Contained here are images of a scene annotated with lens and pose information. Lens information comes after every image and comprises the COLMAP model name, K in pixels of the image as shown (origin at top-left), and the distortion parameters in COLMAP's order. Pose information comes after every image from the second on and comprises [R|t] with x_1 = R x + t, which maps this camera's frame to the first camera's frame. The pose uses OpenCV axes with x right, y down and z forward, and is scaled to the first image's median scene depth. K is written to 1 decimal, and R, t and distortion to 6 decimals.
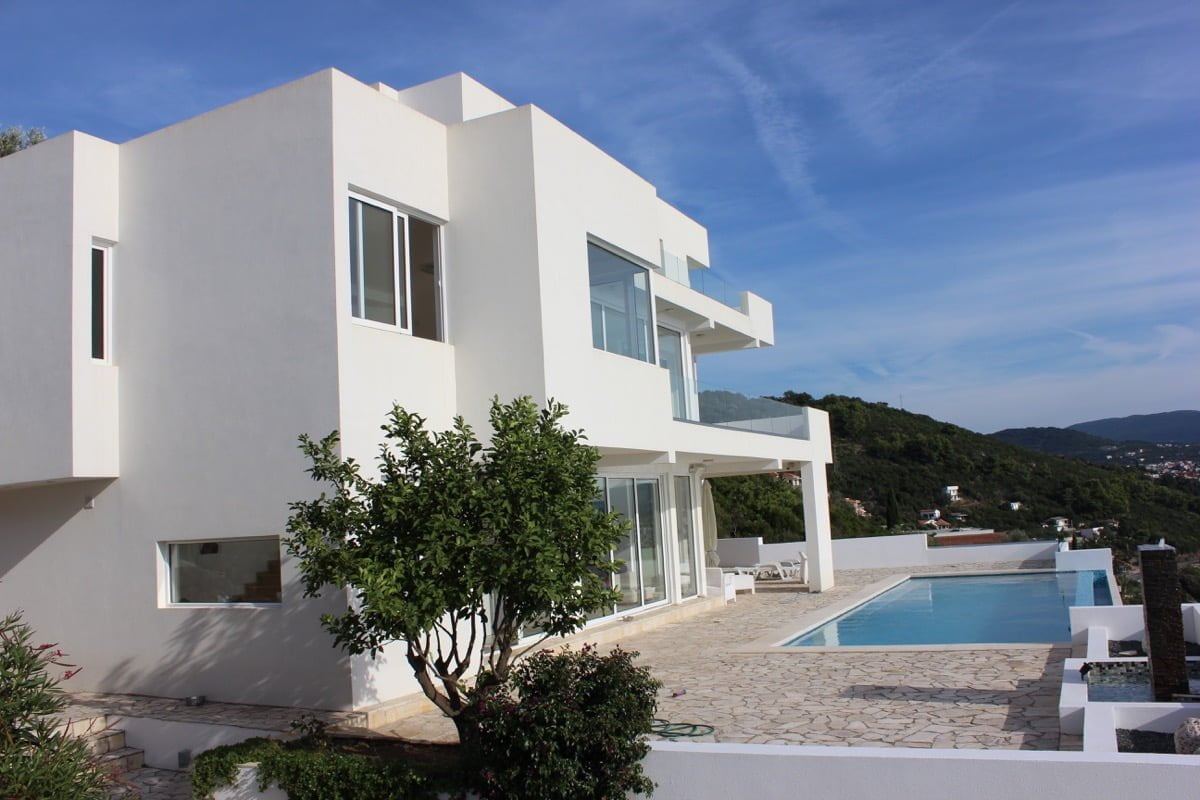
lens RADIAL K [[1008.9, 0, 610.2], [0, 1008.9, 407.2], [0, 0, 1]] dist [-0.175741, 0.156378]
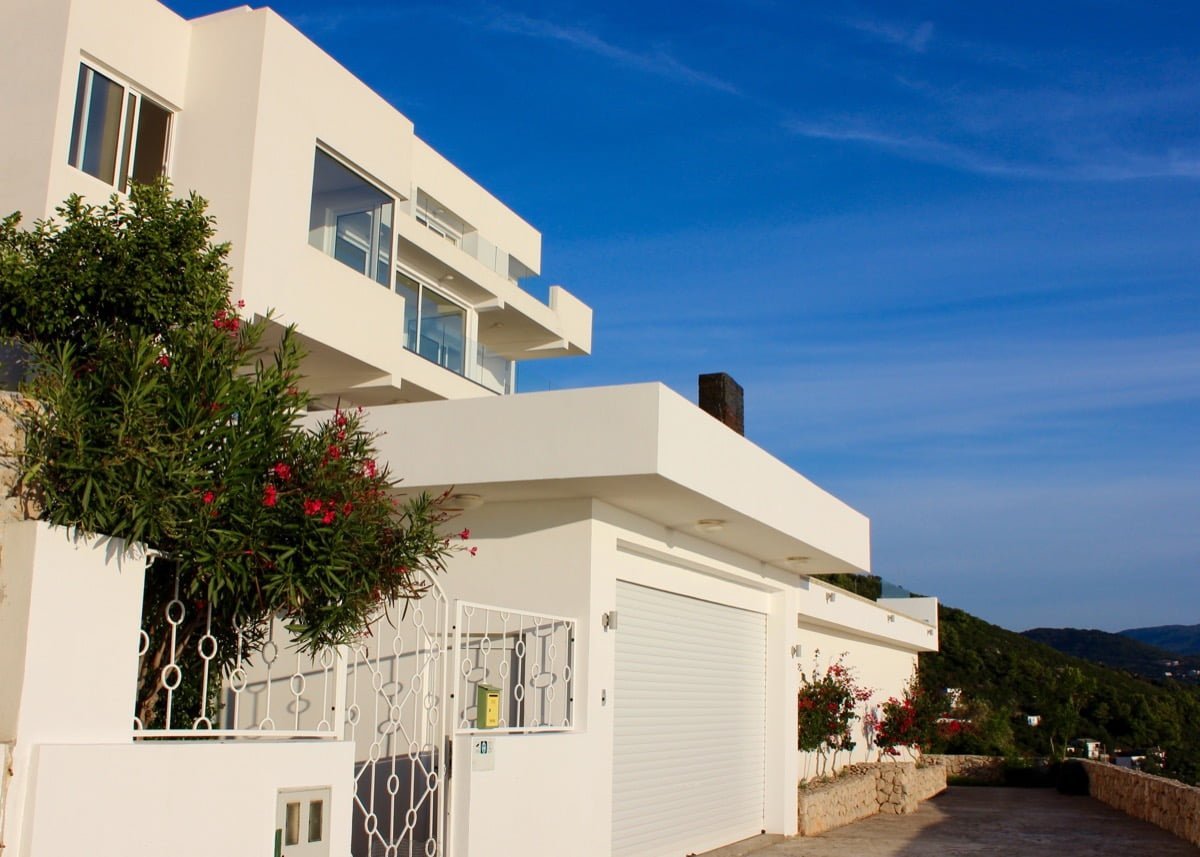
lens RADIAL K [[1316.0, 0, 596.8], [0, 1316.0, 440.2], [0, 0, 1]] dist [-0.102157, 0.000000]
pose [[0.995114, 0.089580, 0.041513, 0.208564], [-0.085242, 0.991670, -0.096560, 0.214251], [-0.049817, 0.092549, 0.994461, -0.300225]]
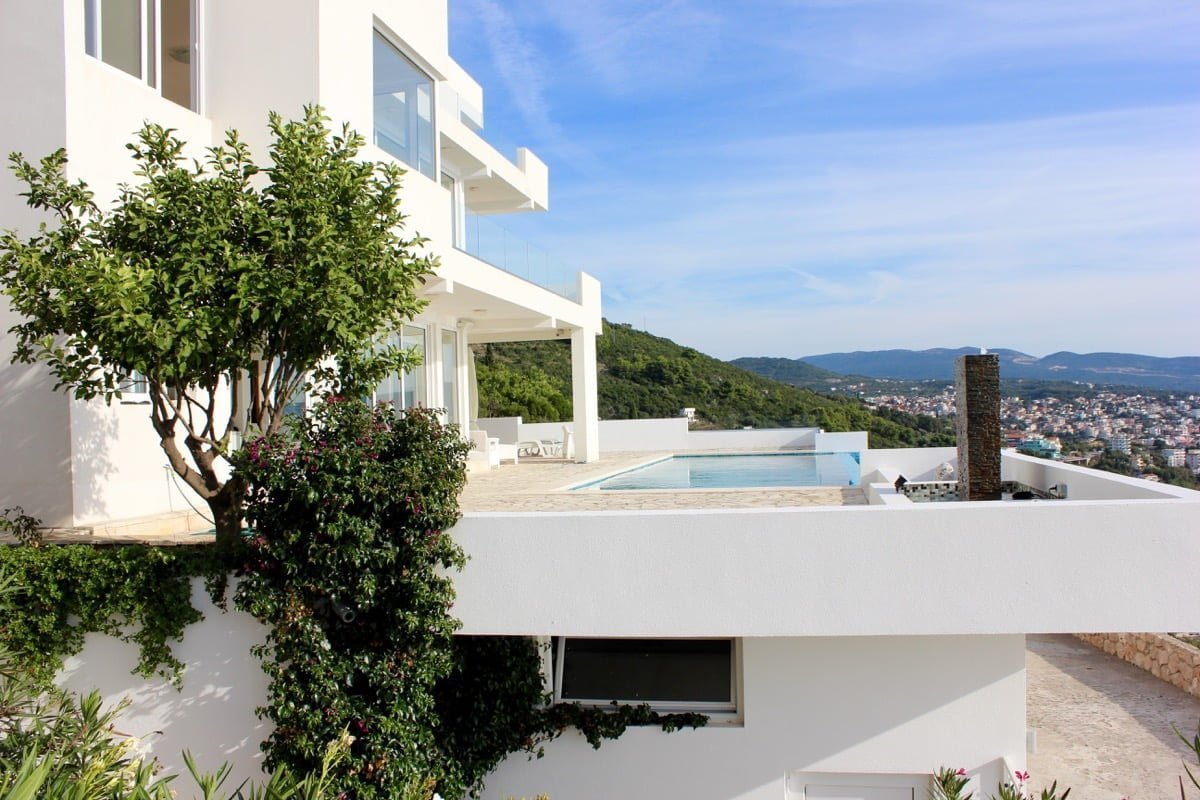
lens RADIAL K [[1008.9, 0, 619.1], [0, 1008.9, 411.3], [0, 0, 1]] dist [-0.175741, 0.156378]
pose [[0.964675, 0.033484, 0.261307, -0.023752], [-0.056032, 0.995273, 0.079322, 0.080963], [-0.257416, -0.091162, 0.961991, 0.074303]]
